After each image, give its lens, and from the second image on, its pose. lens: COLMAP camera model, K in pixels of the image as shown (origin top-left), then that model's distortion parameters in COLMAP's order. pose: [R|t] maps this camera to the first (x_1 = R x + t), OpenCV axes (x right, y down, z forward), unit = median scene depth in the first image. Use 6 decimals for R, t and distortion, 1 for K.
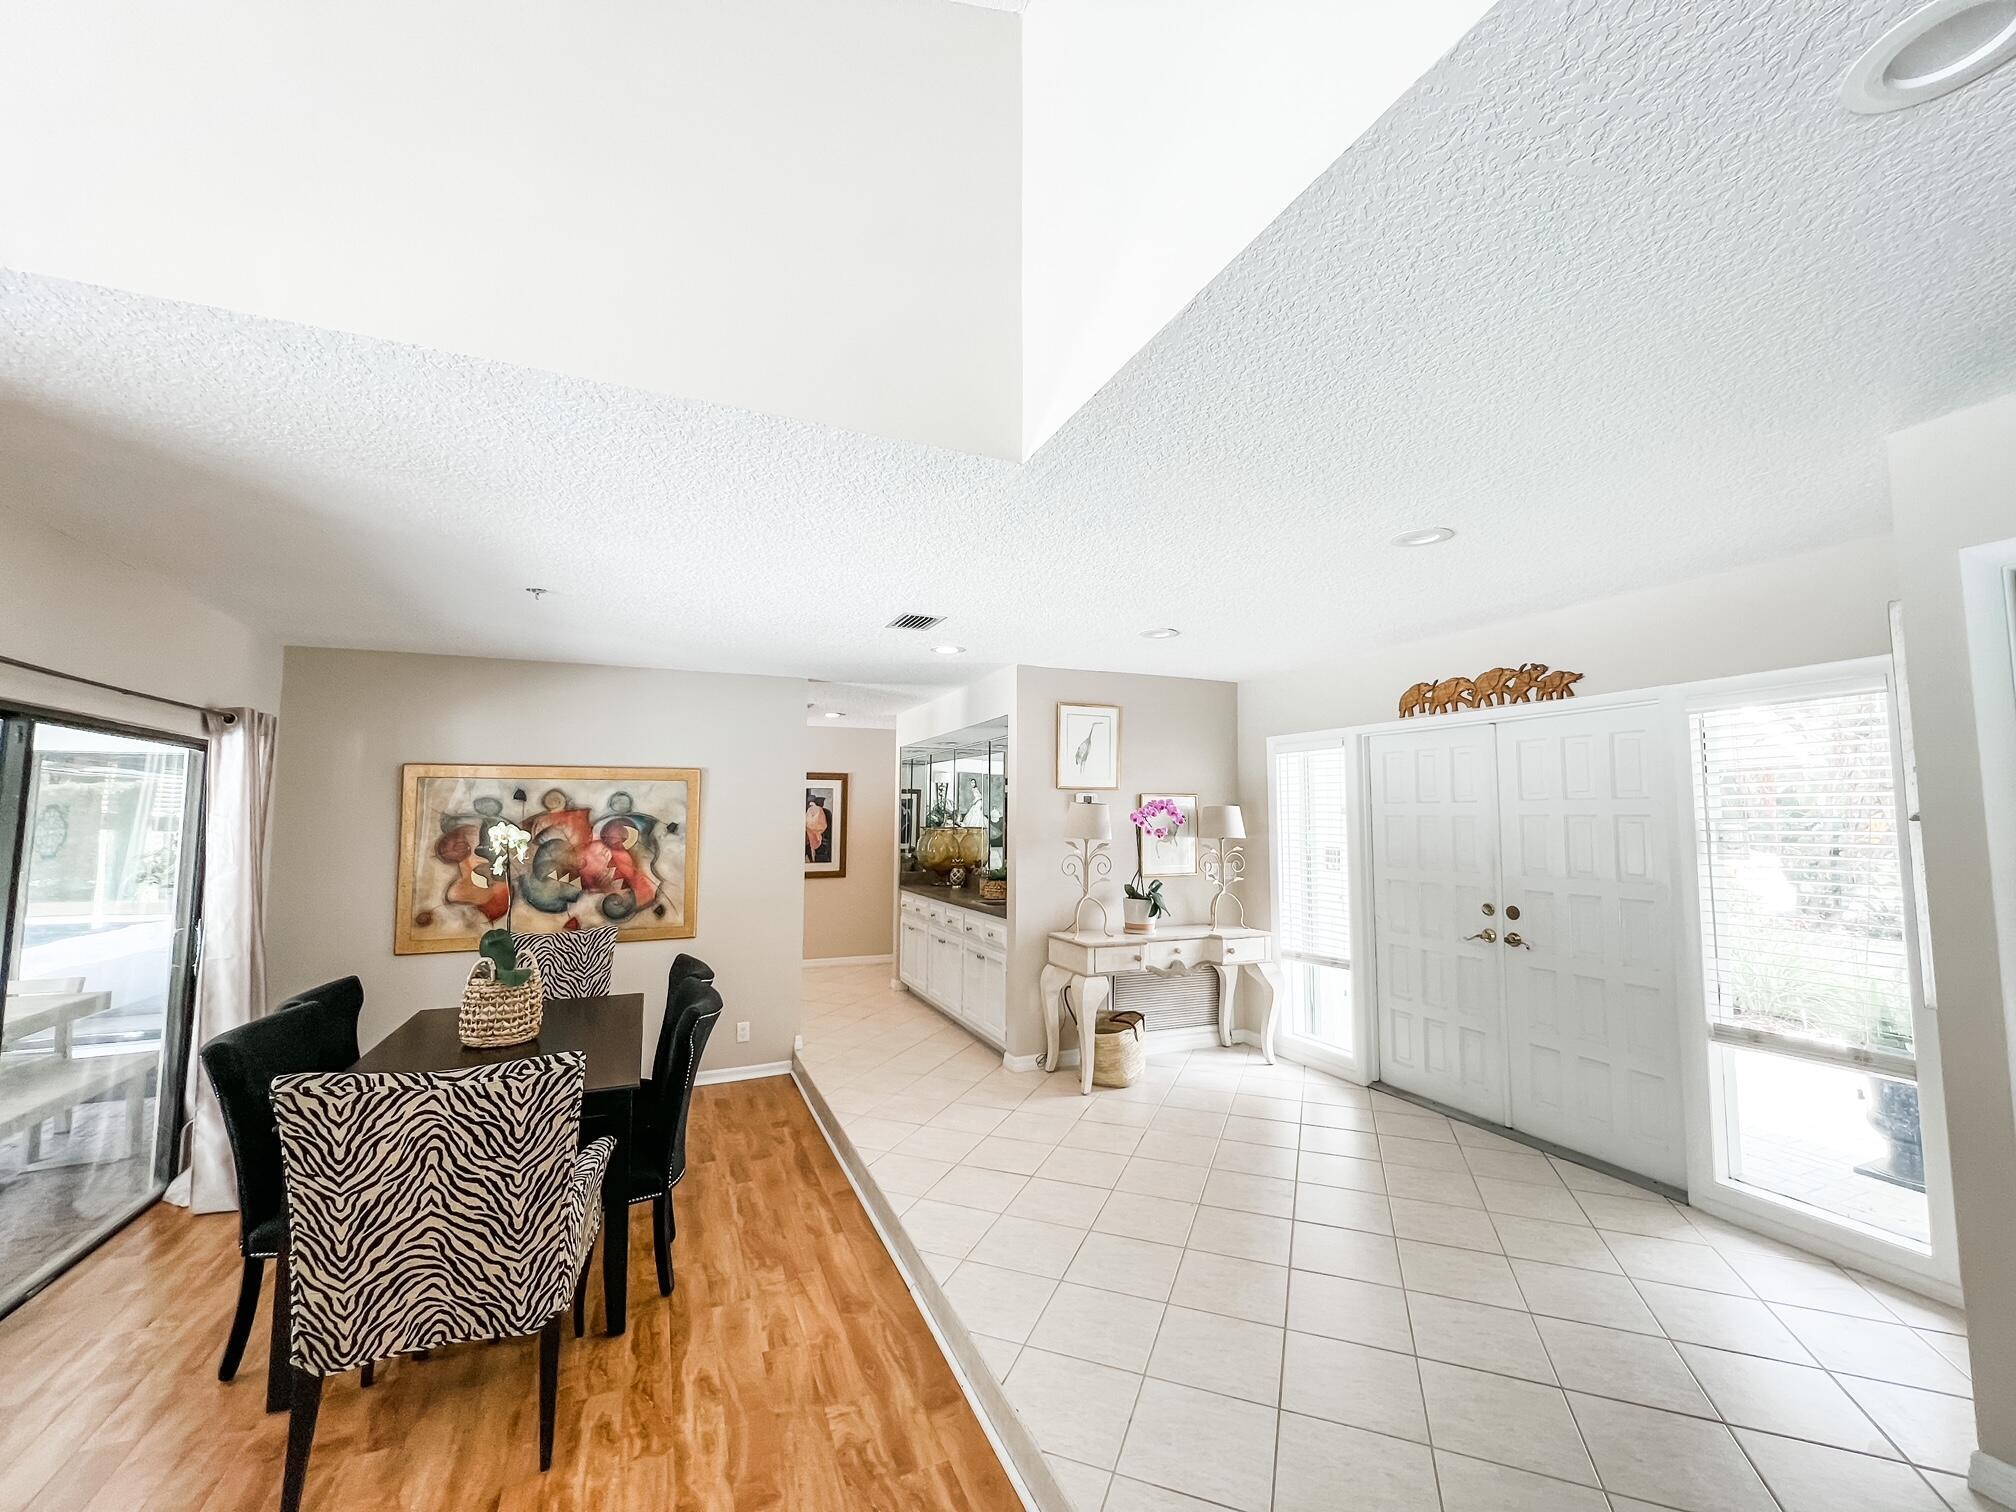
lens RADIAL K [[809.4, 0, 1008.7], [0, 809.4, 756.6], [0, 0, 1]] dist [-0.004235, 0.001253]
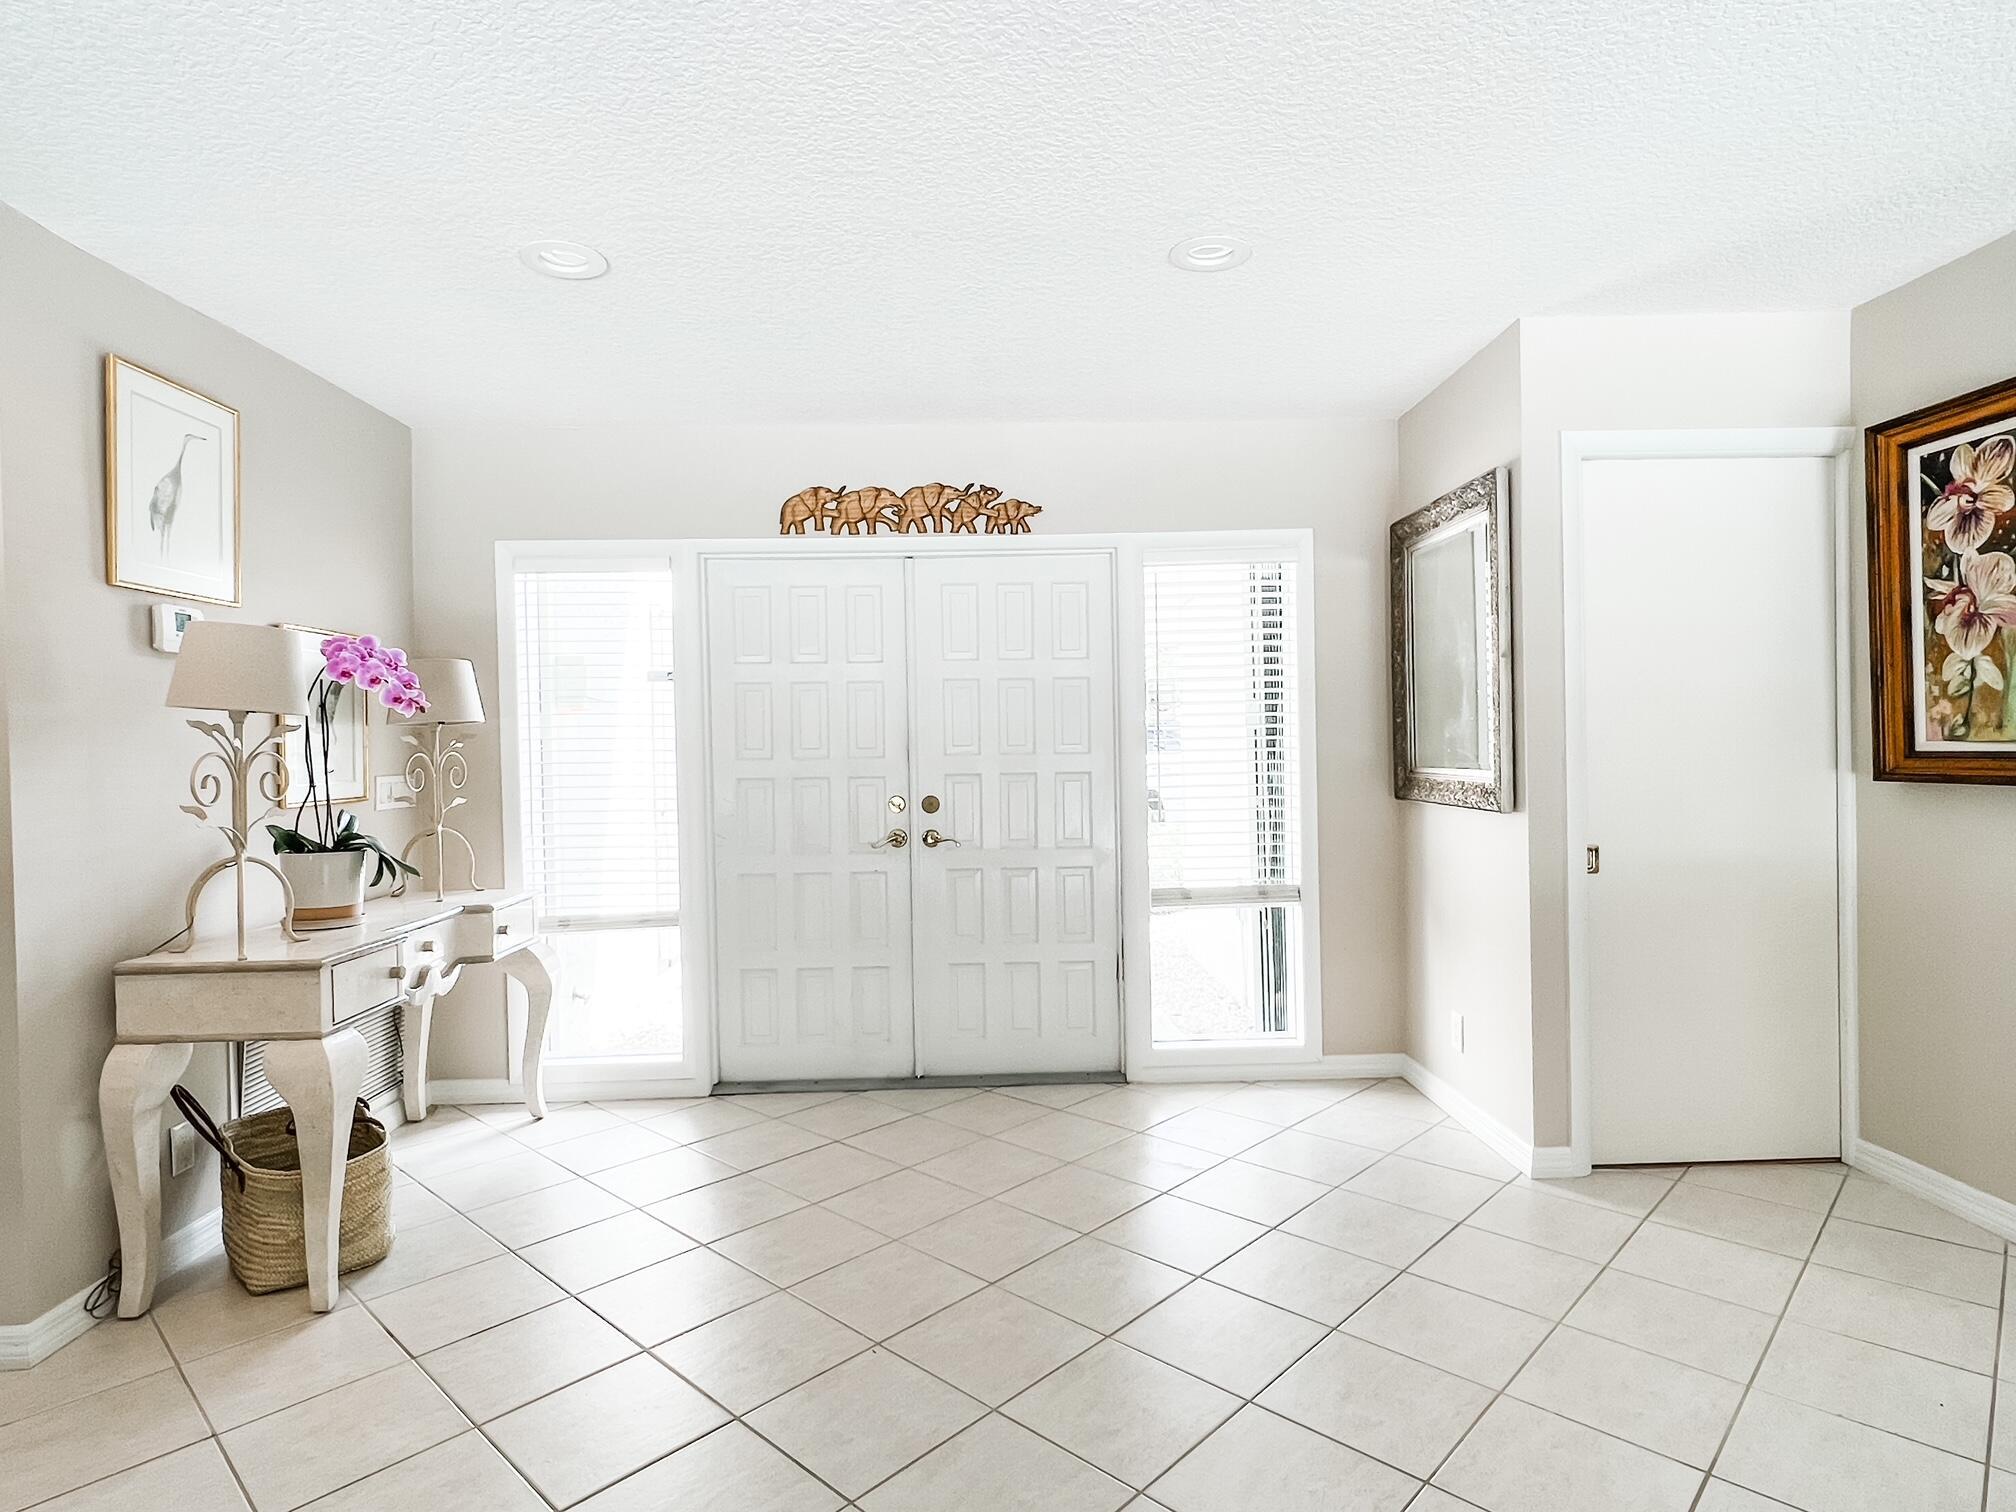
lens RADIAL K [[1111.6, 0, 1011.8], [0, 1111.6, 760.5], [0, 0, 1]] dist [0.003350, 0.000192]
pose [[0.381729, -0.025906, 0.923911, -0.286728], [-0.052101, 0.997415, 0.049494, 0.080680], [-0.922804, -0.067030, 0.379393, 0.449929]]
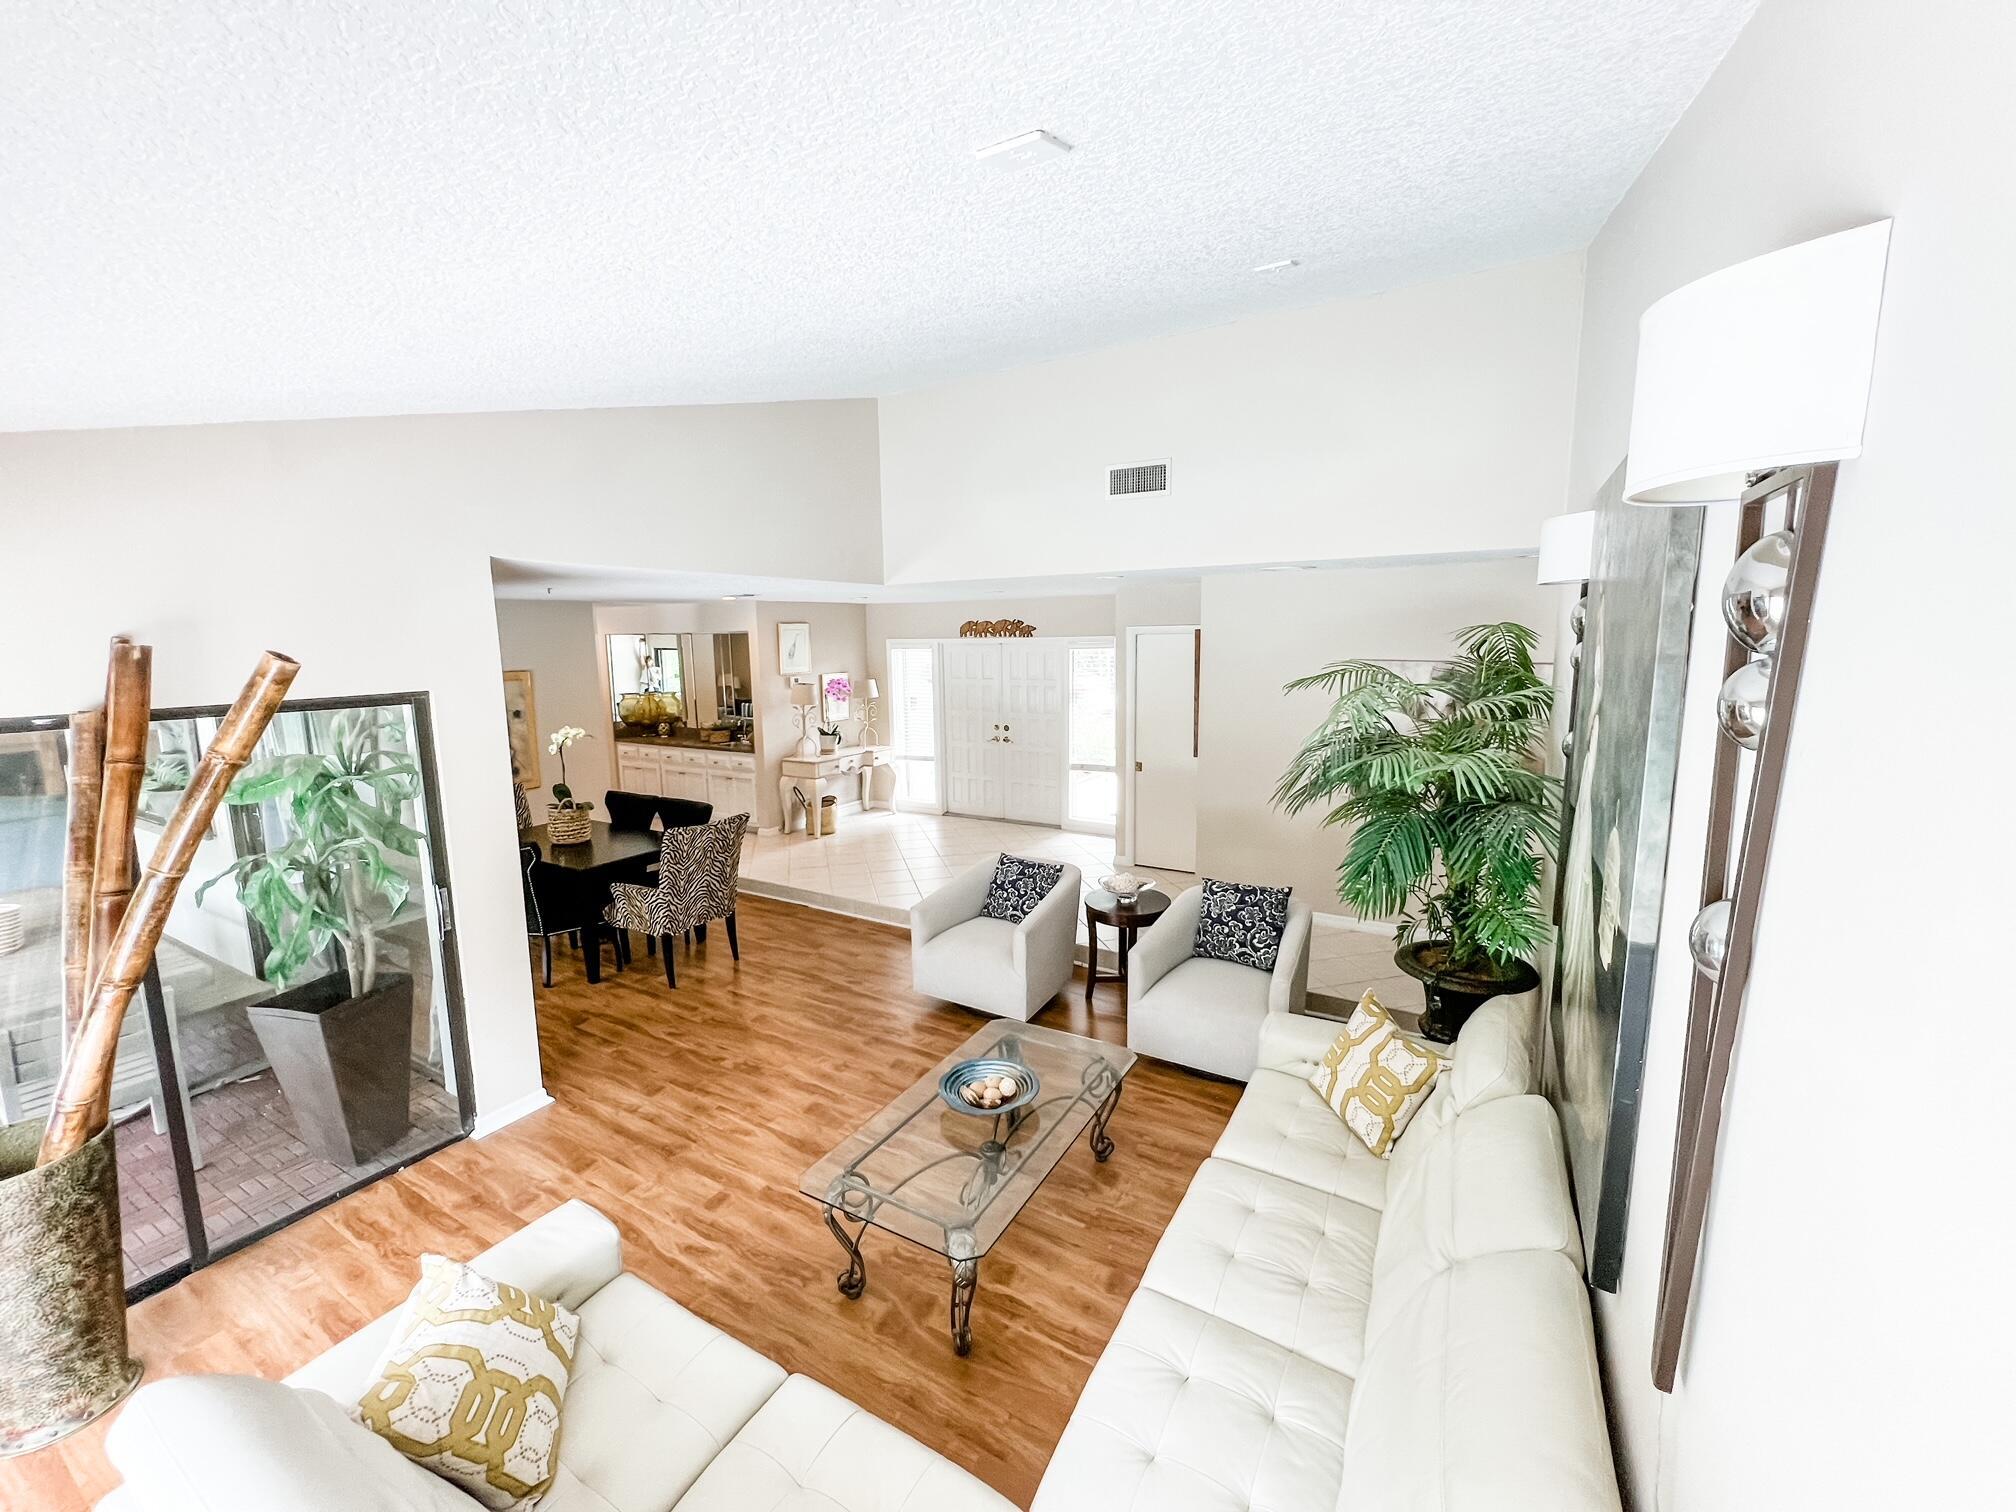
lens RADIAL K [[809.4, 0, 1013.7], [0, 809.4, 755.6], [0, 0, 1]] dist [-0.004235, 0.001253]
pose [[0.808386, -0.099093, 0.580253, -0.594106], [-0.031431, 0.977057, 0.210645, -0.182901], [-0.587813, -0.188520, 0.786725, -0.706775]]
